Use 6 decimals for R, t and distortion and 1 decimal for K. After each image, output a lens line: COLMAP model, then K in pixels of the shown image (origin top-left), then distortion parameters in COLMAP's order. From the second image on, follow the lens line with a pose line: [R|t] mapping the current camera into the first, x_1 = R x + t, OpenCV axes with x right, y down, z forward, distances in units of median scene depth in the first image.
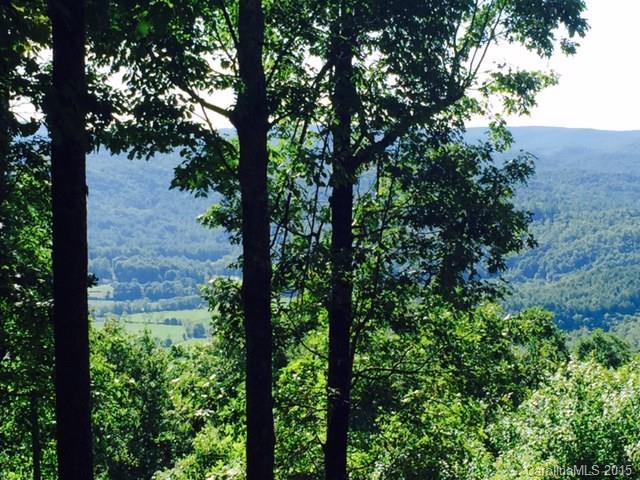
lens RADIAL K [[1397.3, 0, 324.9], [0, 1397.3, 237.6], [0, 0, 1]] dist [-0.006305, 0.000000]
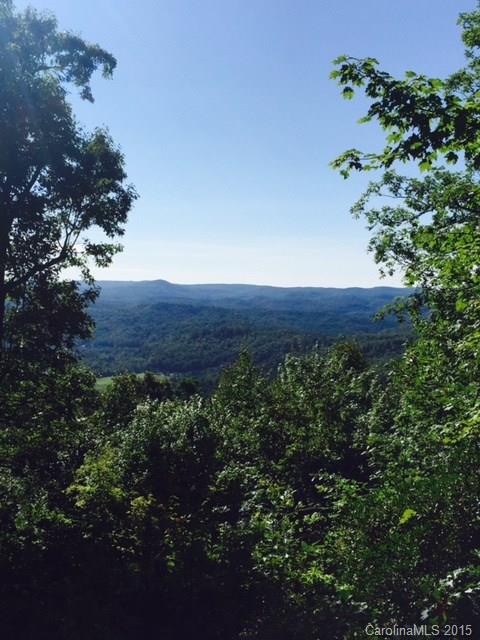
lens RADIAL K [[768.7, 0, 242.3], [0, 768.7, 323.2], [0, 0, 1]] dist [0.043372, 0.000000]
pose [[0.988230, 0.012881, 0.152433, 0.169811], [-0.008687, 0.999566, -0.028147, 0.016567], [-0.152729, 0.026492, 0.987913, -0.063880]]
